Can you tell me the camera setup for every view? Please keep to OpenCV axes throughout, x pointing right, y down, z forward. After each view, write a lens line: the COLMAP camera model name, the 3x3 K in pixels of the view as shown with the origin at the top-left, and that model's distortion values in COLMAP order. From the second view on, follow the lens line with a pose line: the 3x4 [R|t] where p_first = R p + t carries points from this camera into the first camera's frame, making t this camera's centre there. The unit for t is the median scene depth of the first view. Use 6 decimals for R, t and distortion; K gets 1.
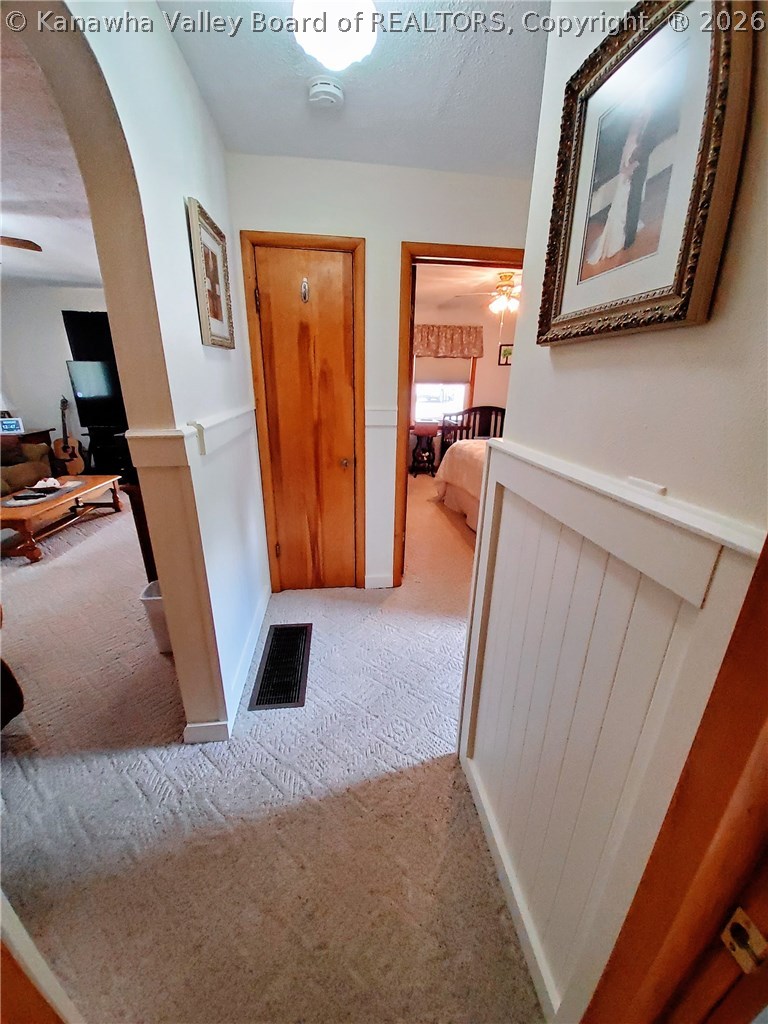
lens RADIAL K [[396.5, 0, 387.5], [0, 396.5, 516.6], [0, 0, 1]] dist [0.013805, -0.015630]
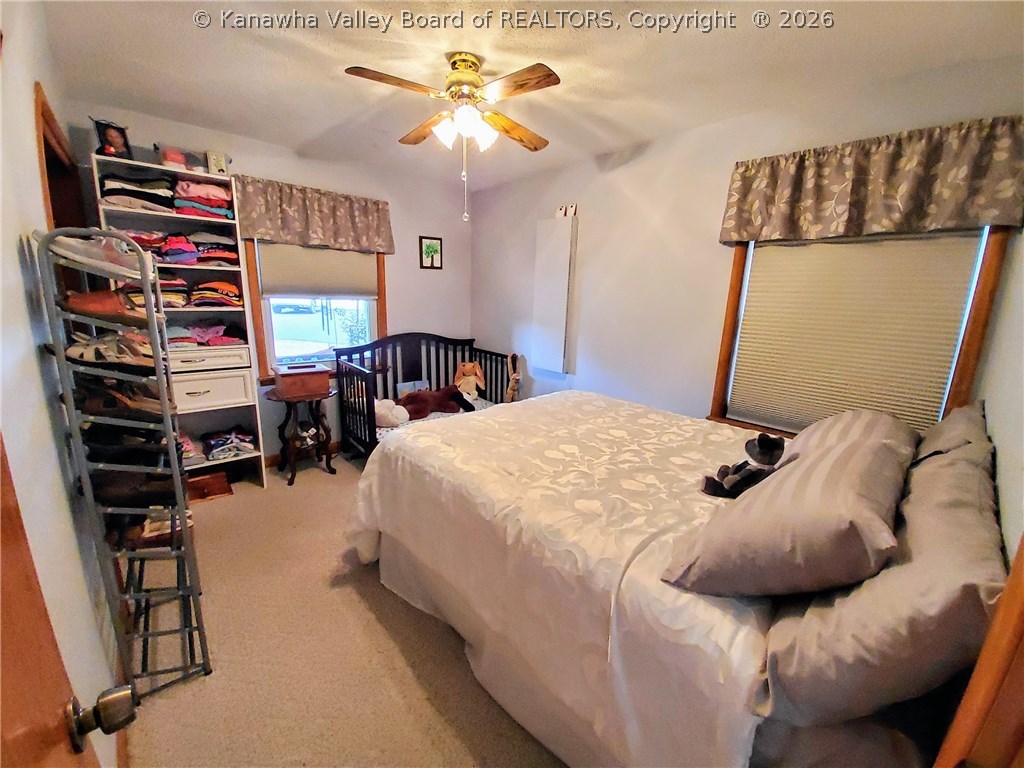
lens RADIAL K [[396.5, 0, 524.2], [0, 396.5, 380.6], [0, 0, 1]] dist [0.013805, -0.015630]
pose [[0.821459, -0.112296, 0.559101, 0.046279], [0.168305, 0.984489, -0.049547, -0.152697], [-0.544865, 0.134801, 0.827618, 0.429602]]
